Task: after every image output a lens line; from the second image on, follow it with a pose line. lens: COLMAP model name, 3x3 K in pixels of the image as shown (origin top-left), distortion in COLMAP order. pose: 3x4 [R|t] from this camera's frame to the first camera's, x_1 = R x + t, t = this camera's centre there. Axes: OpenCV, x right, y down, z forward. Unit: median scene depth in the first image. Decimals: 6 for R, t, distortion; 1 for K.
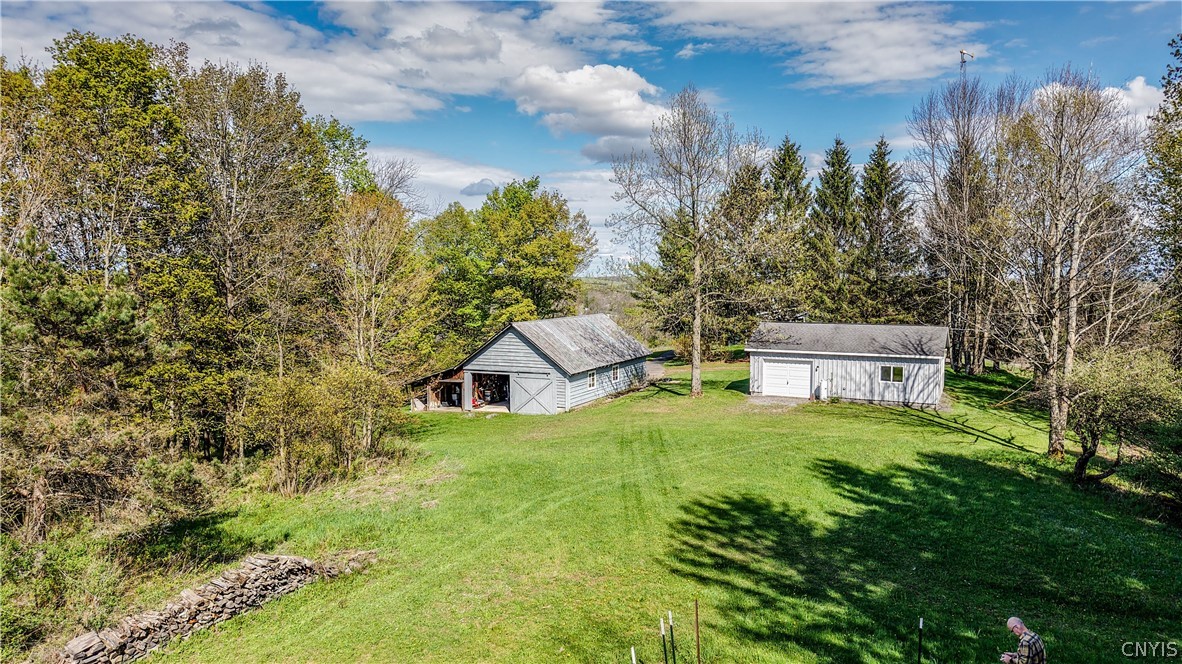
lens RADIAL K [[798.5, 0, 591.0], [0, 798.5, 332.0], [0, 0, 1]] dist [0.012610, -0.005185]
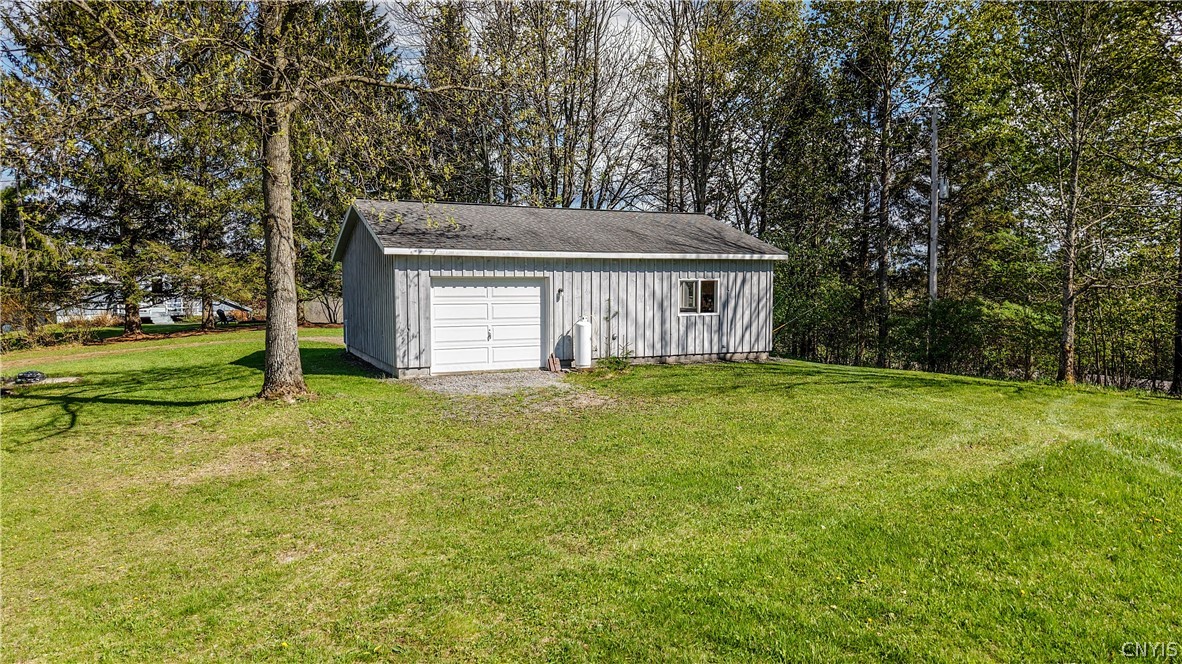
lens RADIAL K [[798.5, 0, 591.0], [0, 798.5, 332.0], [0, 0, 1]] dist [0.012610, -0.005185]
pose [[0.625741, -0.053977, 0.778161, -0.025800], [0.056035, 0.998136, 0.024177, 0.052400], [-0.778016, 0.028476, 0.627599, 0.680171]]
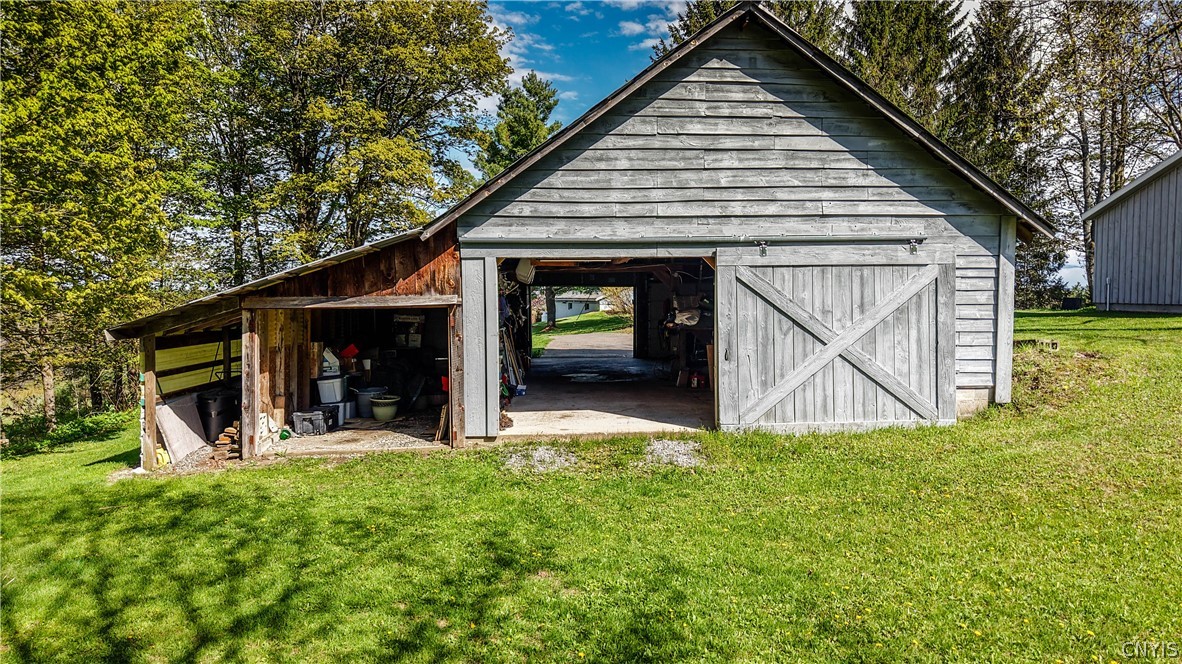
lens RADIAL K [[798.5, 0, 591.0], [0, 798.5, 332.0], [0, 0, 1]] dist [0.012610, -0.005185]
pose [[0.893420, -0.025893, 0.448476, -0.230013], [0.033990, 0.999372, -0.010013, 0.075197], [-0.447935, 0.024190, 0.893739, 0.823089]]
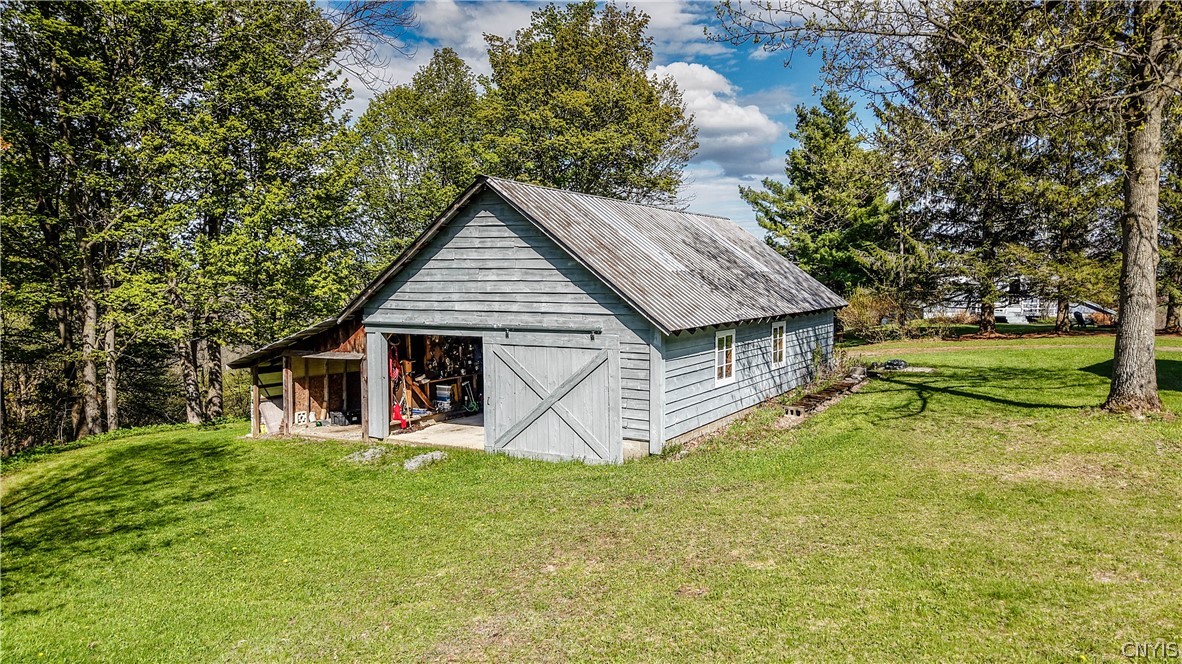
lens RADIAL K [[798.5, 0, 591.0], [0, 798.5, 332.0], [0, 0, 1]] dist [0.012610, -0.005185]
pose [[0.995826, 0.005317, -0.091121, -0.025920], [-0.005494, 0.999983, -0.001683, 0.051802], [0.091111, 0.002176, 0.995838, 0.670352]]
